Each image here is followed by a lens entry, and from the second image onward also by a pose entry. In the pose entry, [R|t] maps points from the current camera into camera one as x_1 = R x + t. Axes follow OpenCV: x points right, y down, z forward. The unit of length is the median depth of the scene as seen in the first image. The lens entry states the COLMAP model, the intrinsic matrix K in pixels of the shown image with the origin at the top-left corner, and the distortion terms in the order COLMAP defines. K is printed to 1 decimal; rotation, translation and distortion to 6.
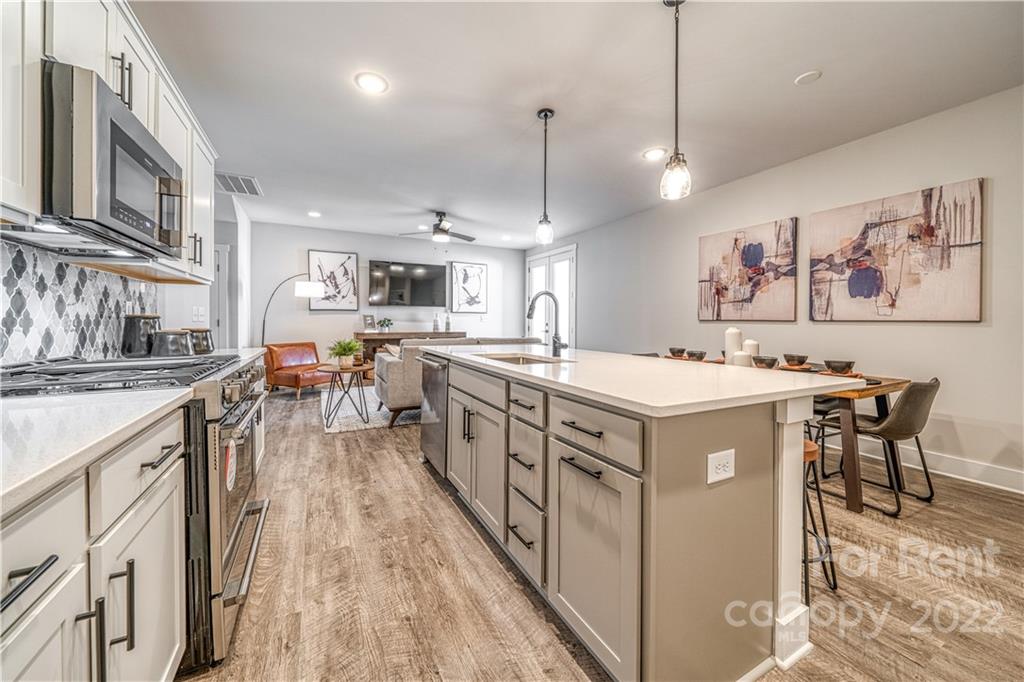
lens RADIAL K [[366.0, 0, 503.2], [0, 366.0, 324.2], [0, 0, 1]] dist [-0.007063, 0.000072]
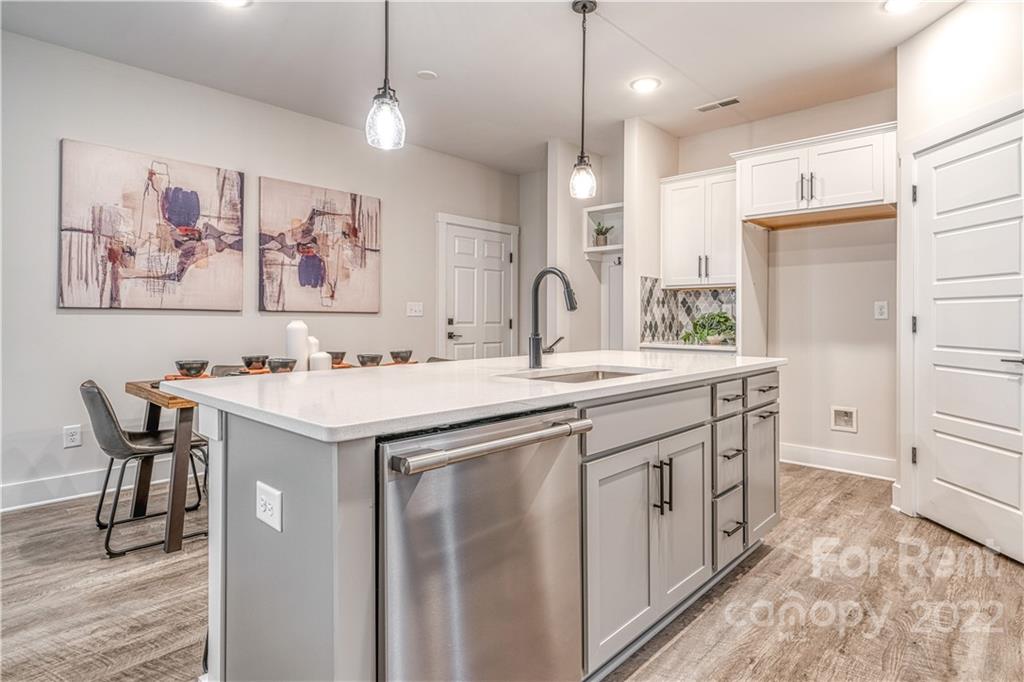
lens RADIAL K [[549.3, 0, 541.4], [0, 549.3, 315.6], [0, 0, 1]] dist [0.003031, 0.000989]
pose [[-0.362154, -0.005744, 0.932100, -0.521729], [-0.001899, 0.999983, 0.005425, -0.007380], [-0.932116, 0.000195, -0.362159, 0.910125]]
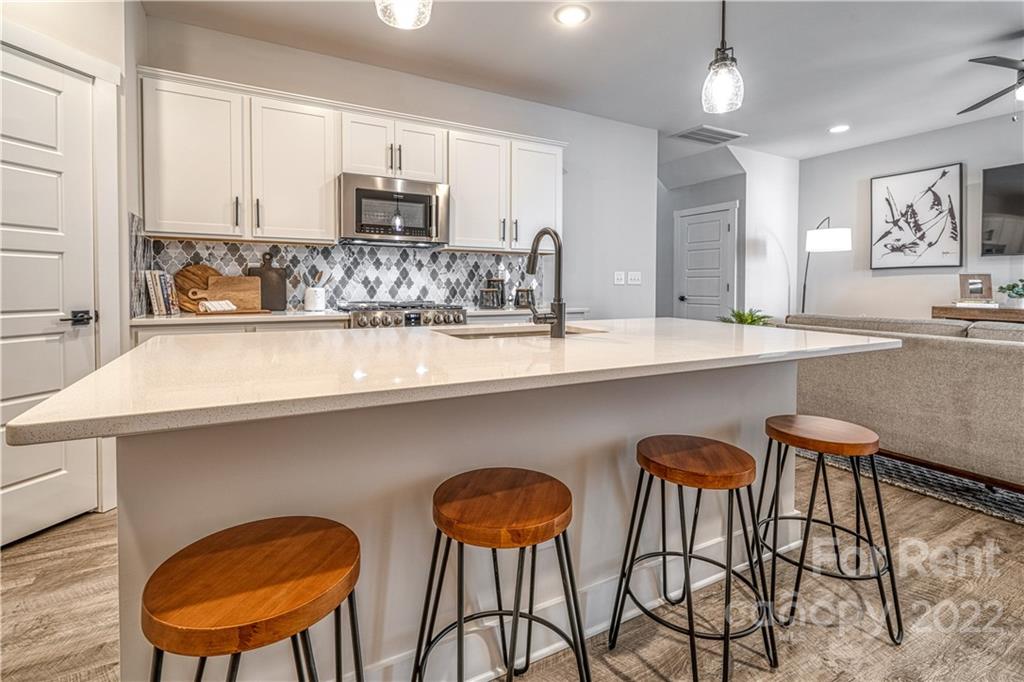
lens RADIAL K [[478.3, 0, 511.0], [0, 478.3, 294.6], [0, 0, 1]] dist [0.004581, 0.000335]
pose [[0.030348, 0.012685, -0.999459, 0.609464], [-0.012553, 0.999845, 0.012309, 0.008718], [0.999461, 0.012173, 0.030502, 0.613031]]
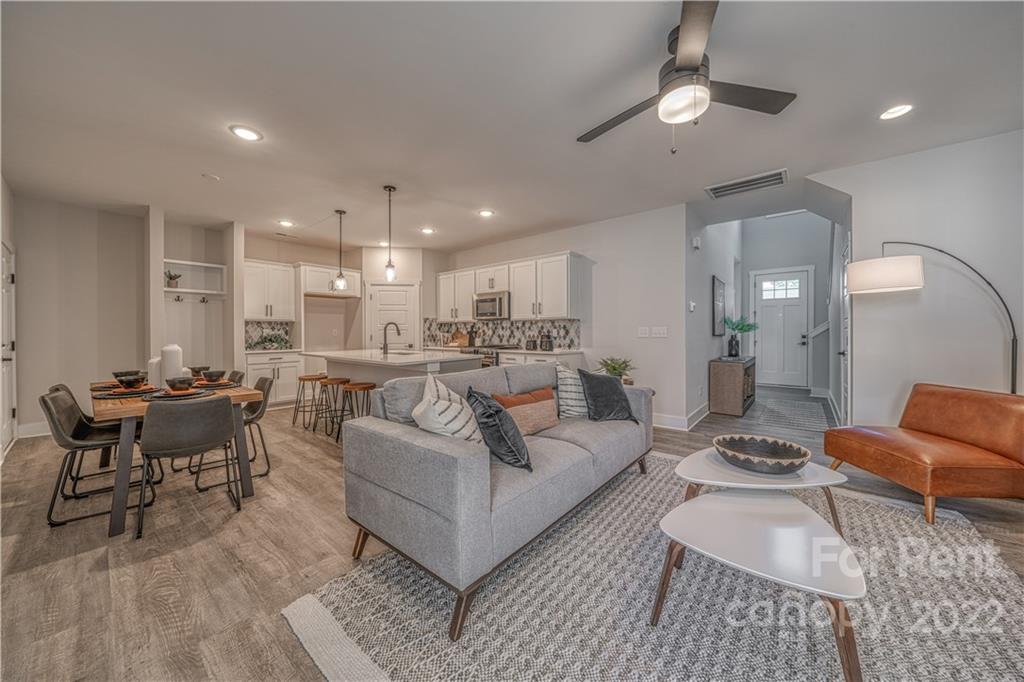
lens RADIAL K [[356.8, 0, 512.1], [0, 356.8, 333.0], [0, 0, 1]] dist [0.007032, 0.000138]
pose [[-0.918421, -0.004221, -0.395581, 0.189211], [-0.006679, 0.999966, 0.004835, -0.028570], [0.395547, 0.007082, -0.918418, 2.064707]]
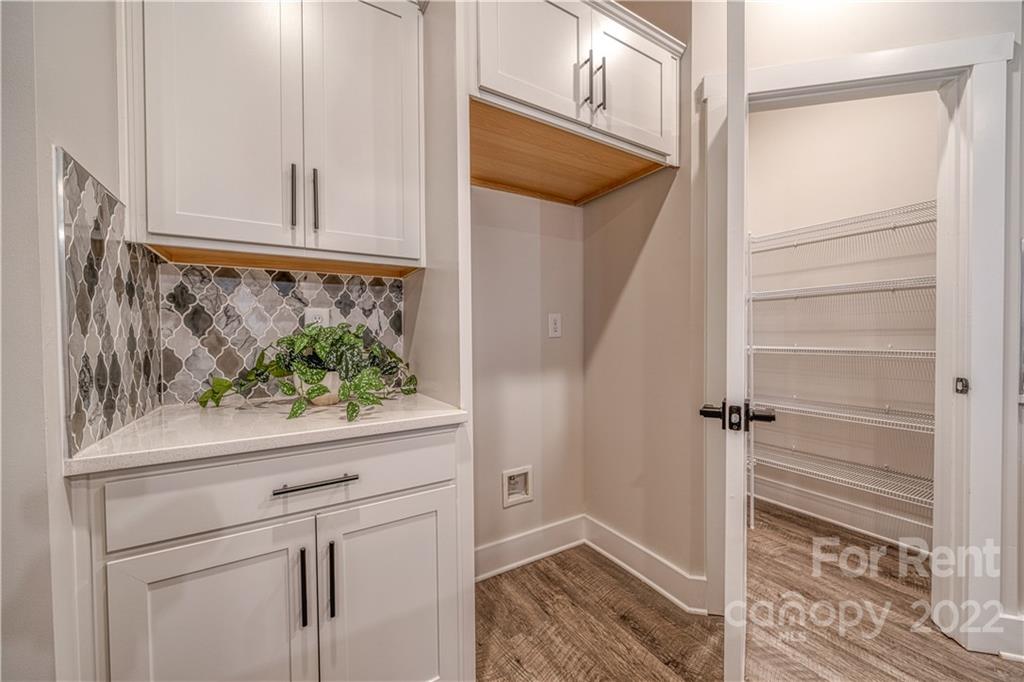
lens RADIAL K [[387.4, 0, 510.5], [0, 387.4, 343.2], [0, 0, 1]] dist [-0.002465, -0.000426]
pose [[-0.997685, 0.000201, -0.068002, 0.418889], [-0.001420, 0.999716, 0.023794, -0.000098], [0.067988, 0.023836, -0.997401, 0.418031]]
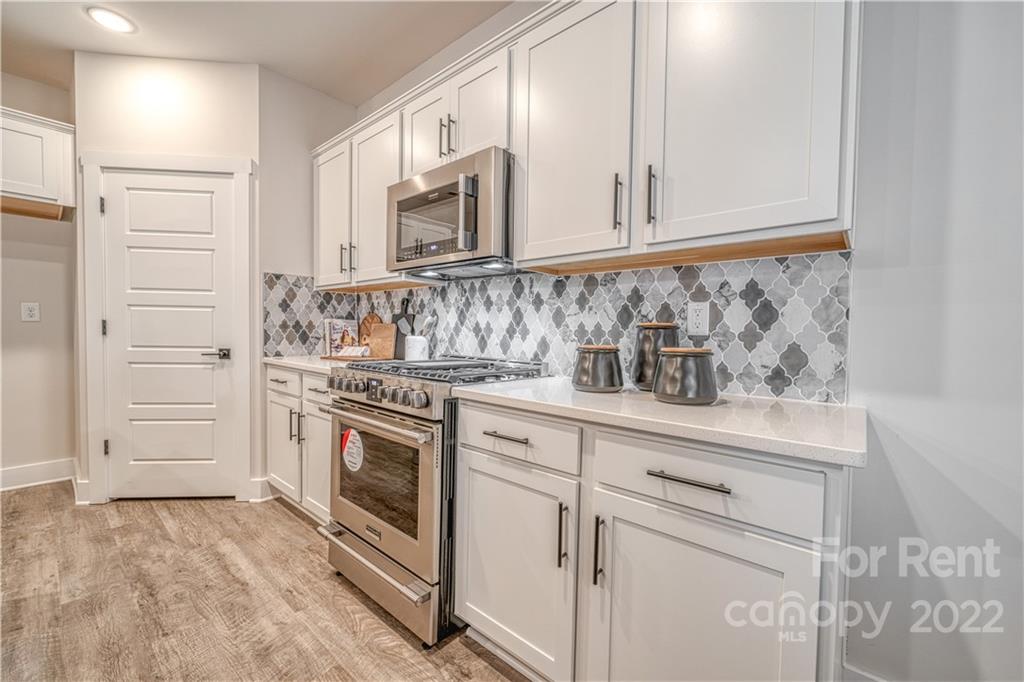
lens RADIAL K [[412.2, 0, 515.1], [0, 412.2, 342.7], [0, 0, 1]] dist [0.000916, 0.000147]
pose [[-0.925973, -0.009897, -0.377461, -0.291692], [-0.025406, 0.999024, 0.036129, -0.006858], [0.376735, 0.043045, -0.925320, 0.968651]]
